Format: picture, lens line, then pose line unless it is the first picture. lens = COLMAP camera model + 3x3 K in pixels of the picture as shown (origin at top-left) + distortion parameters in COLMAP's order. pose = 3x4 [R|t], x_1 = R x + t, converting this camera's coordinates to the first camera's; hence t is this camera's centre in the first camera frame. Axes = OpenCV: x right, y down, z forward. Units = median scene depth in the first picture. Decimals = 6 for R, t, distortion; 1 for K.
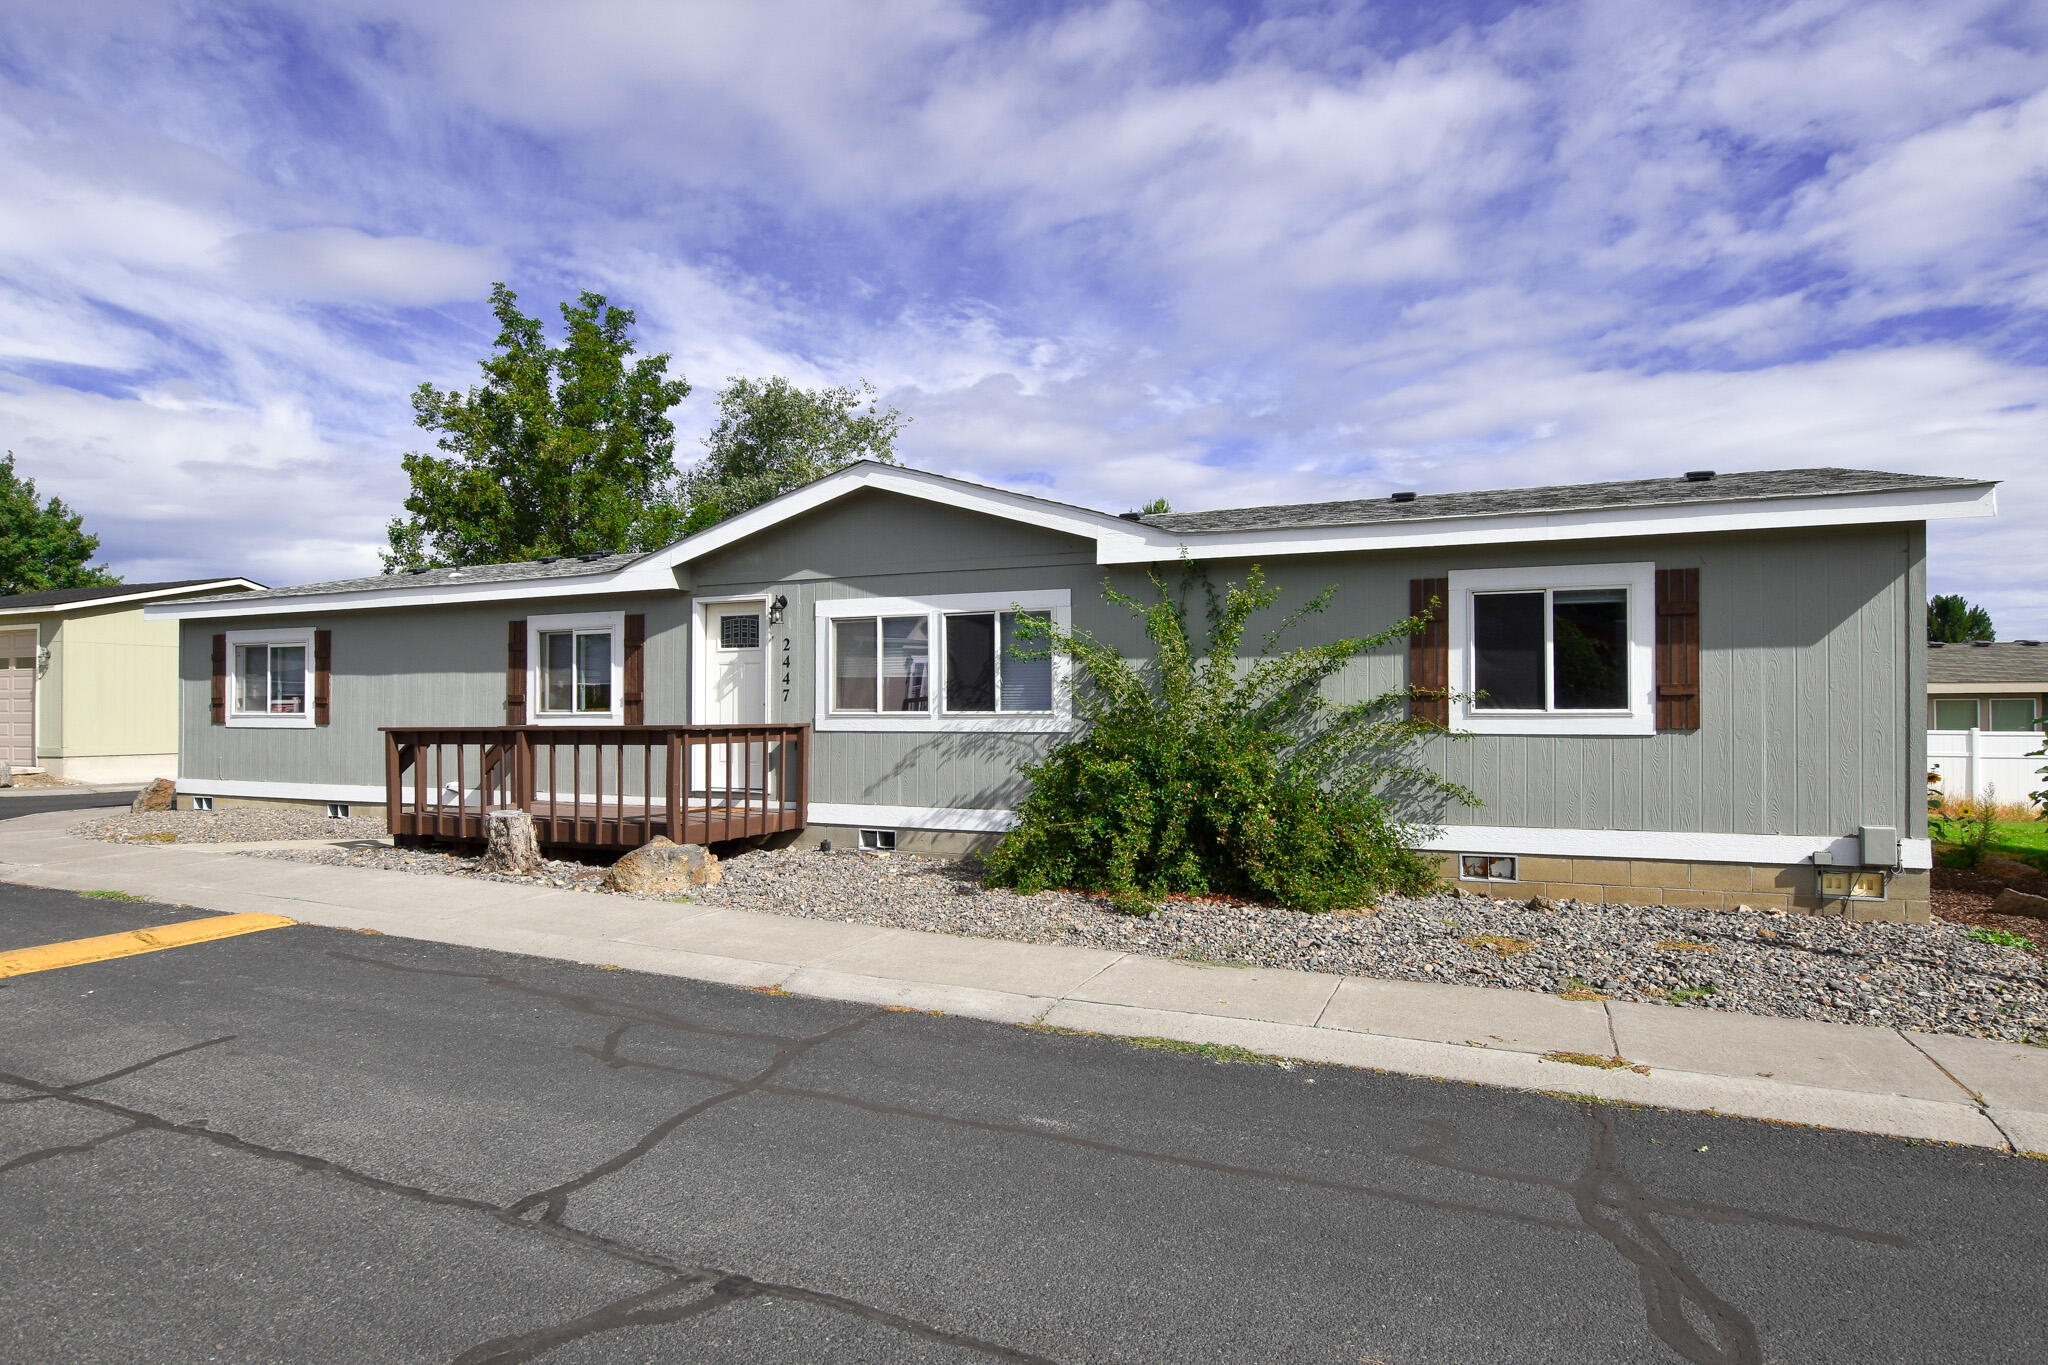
lens RADIAL K [[1112.5, 0, 1024.0], [0, 1112.5, 682.5], [0, 0, 1]] dist [-0.043560, 0.000067]
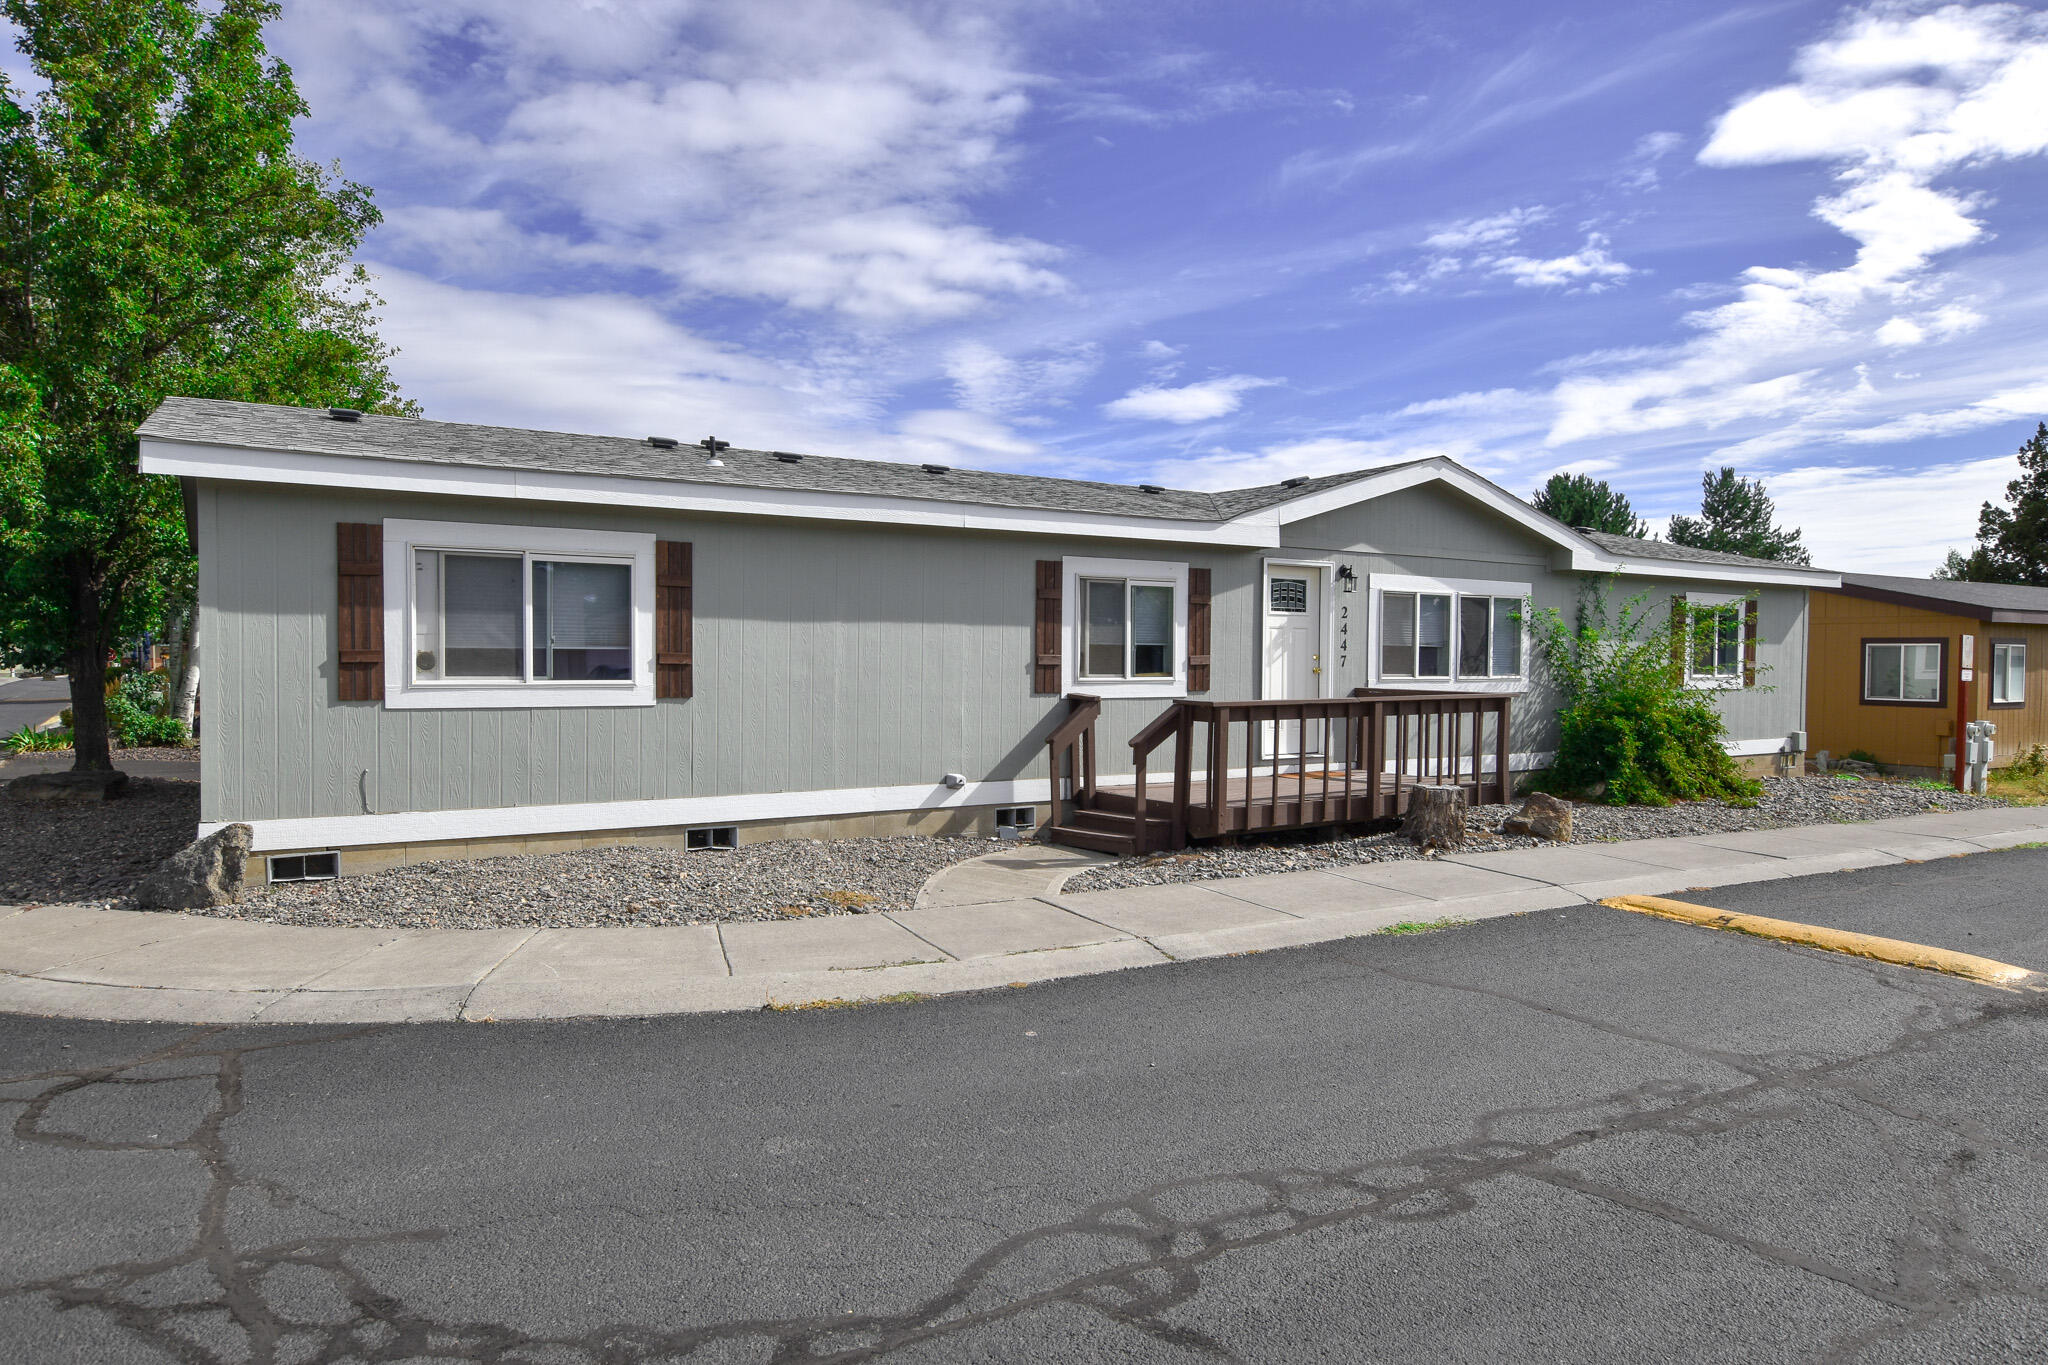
lens RADIAL K [[1239.7, 0, 1024.0], [0, 1239.7, 682.5], [0, 0, 1]] dist [-0.056661, -0.000145]
pose [[0.590172, -0.002877, 0.807273, -1.246071], [-0.018319, 0.999688, 0.016956, 0.016467], [-0.807070, -0.024796, 0.589935, 0.521346]]
